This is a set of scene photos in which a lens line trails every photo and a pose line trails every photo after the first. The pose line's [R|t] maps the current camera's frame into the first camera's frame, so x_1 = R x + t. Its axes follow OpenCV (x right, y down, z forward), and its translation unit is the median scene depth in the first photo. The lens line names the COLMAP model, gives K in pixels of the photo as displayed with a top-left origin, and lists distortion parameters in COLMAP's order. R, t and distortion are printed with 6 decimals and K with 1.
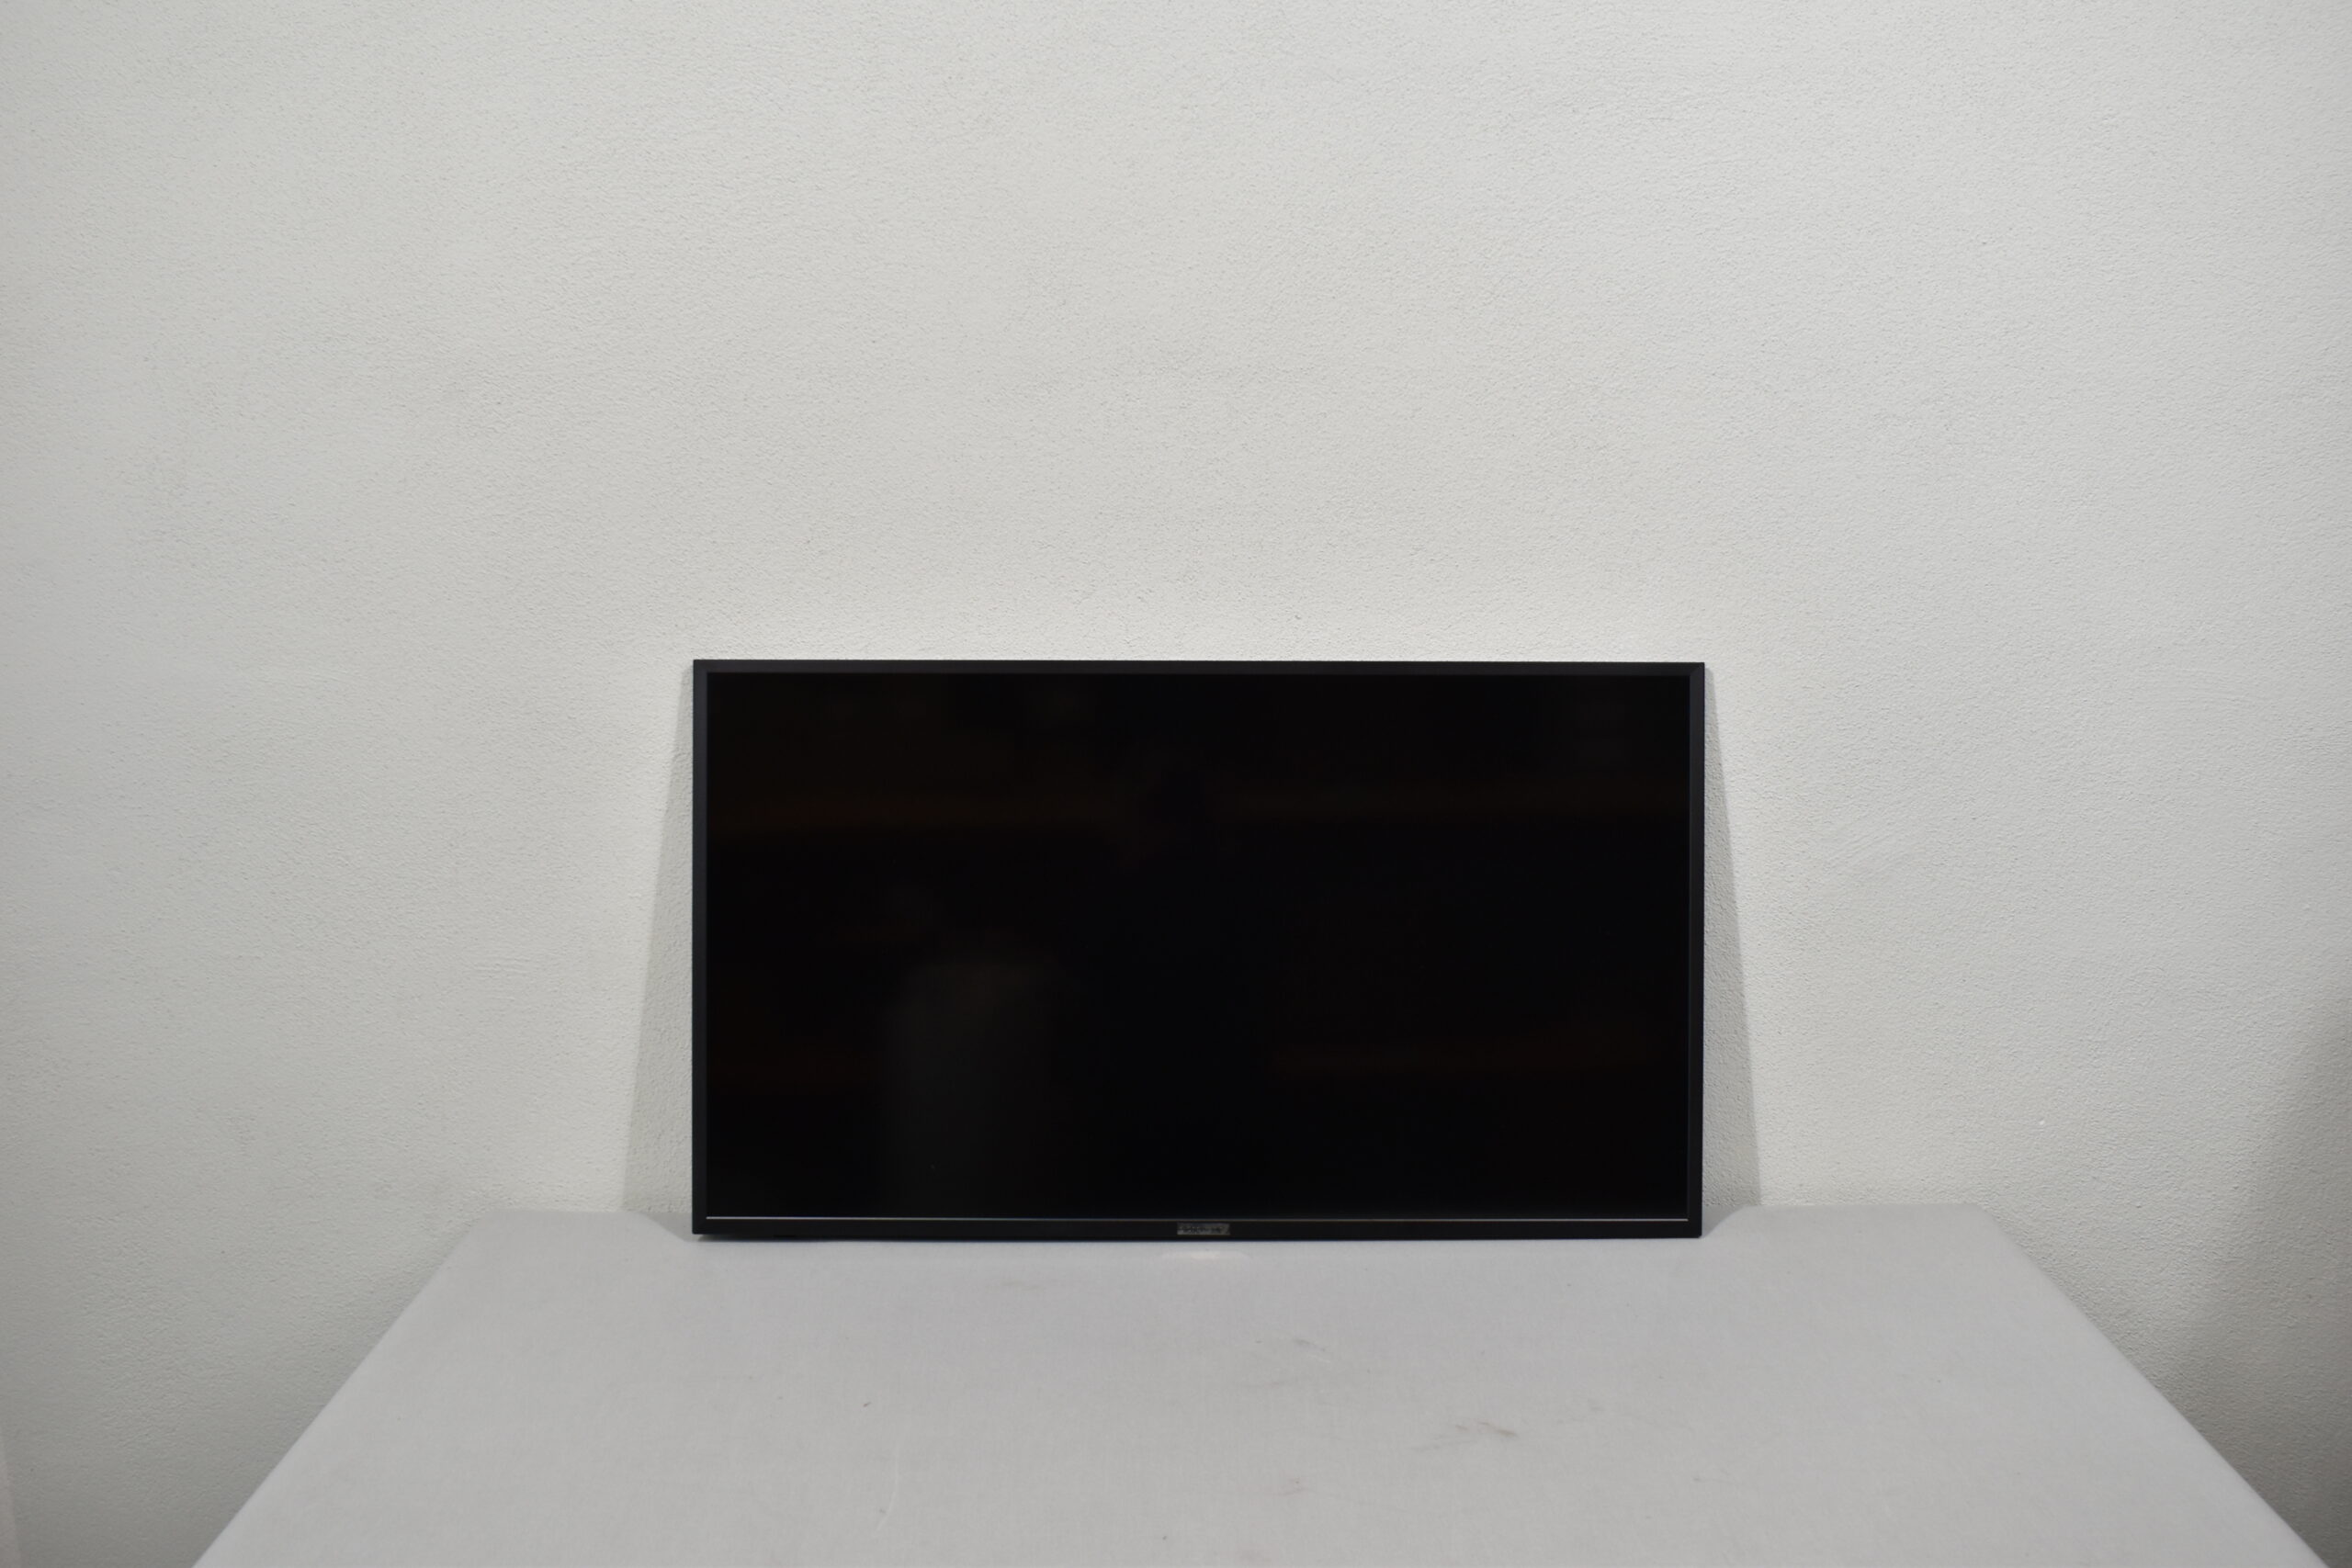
lens RADIAL K [[2244.0, 0, 1173.7], [0, 2244.0, 785.4], [0, 0, 1]] dist [-0.096916, 0.000000]
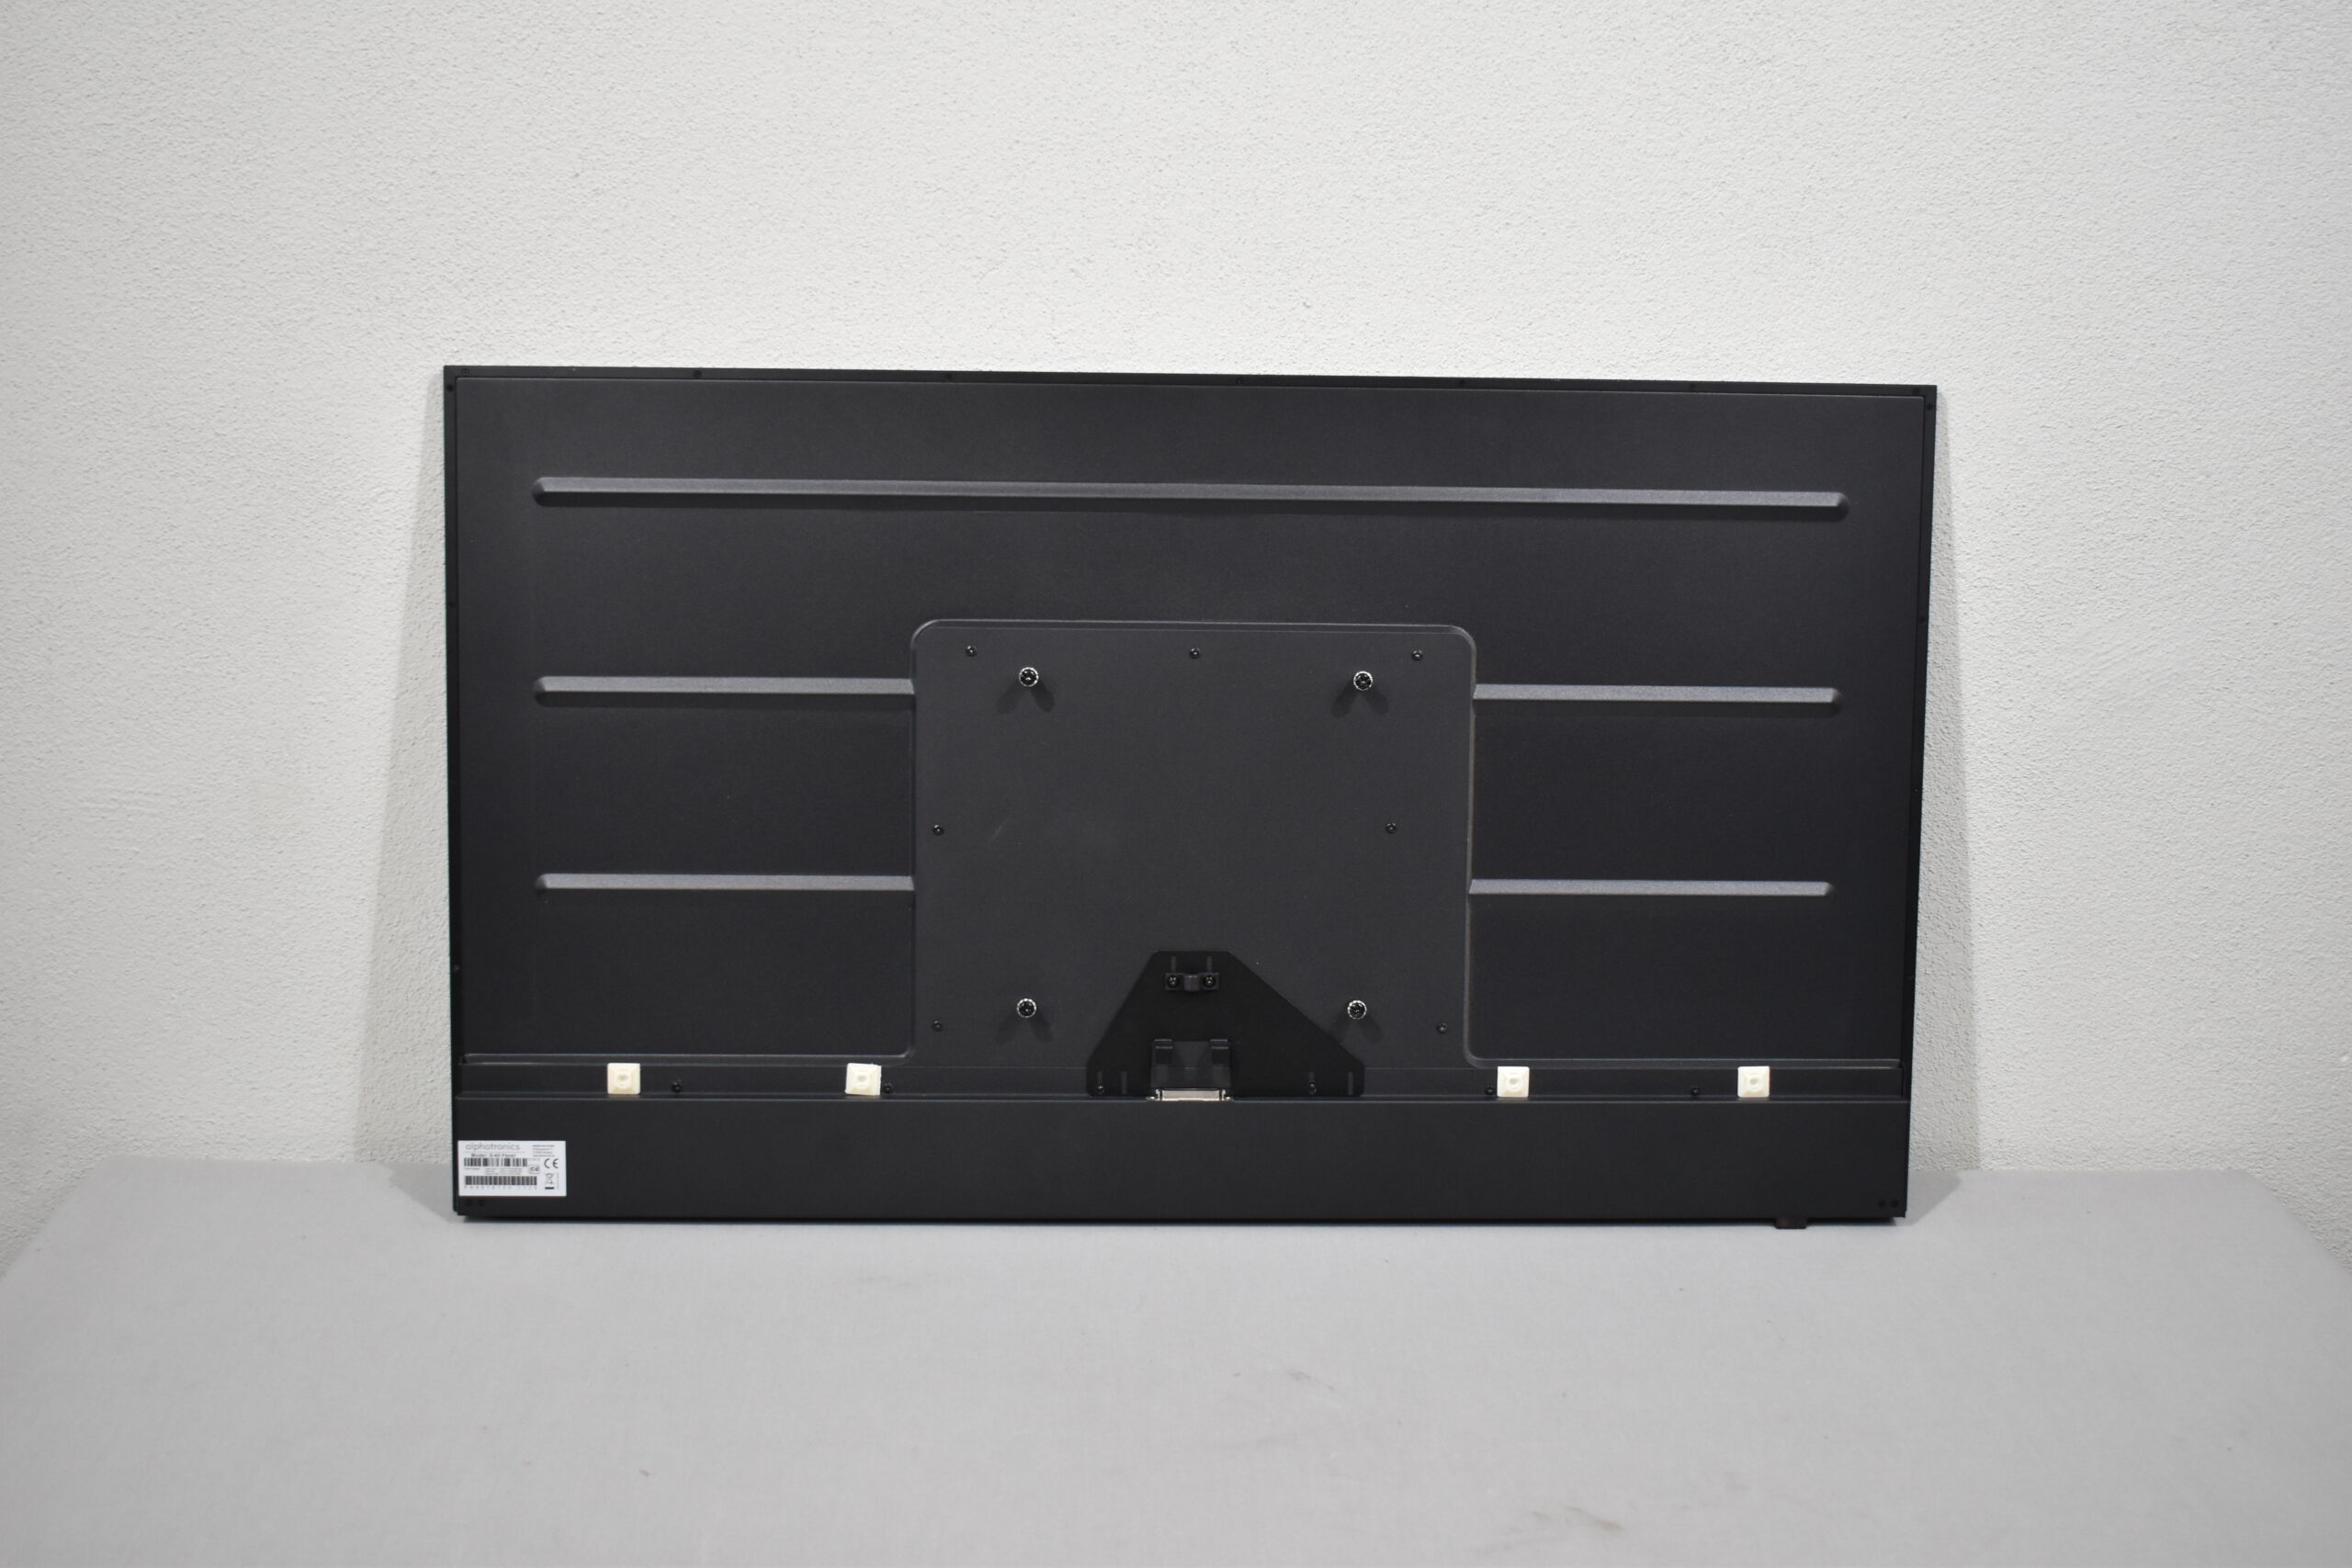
lens RADIAL K [[2815.7, 0, 1168.9], [0, 2815.7, 793.2], [0, 0, 1]] dist [-0.064854, 0.000000]
pose [[0.999040, 0.015376, 0.041009, -0.018503], [-0.018988, 0.995831, 0.089216, -0.003338], [-0.039466, -0.089909, 0.995168, 0.146484]]
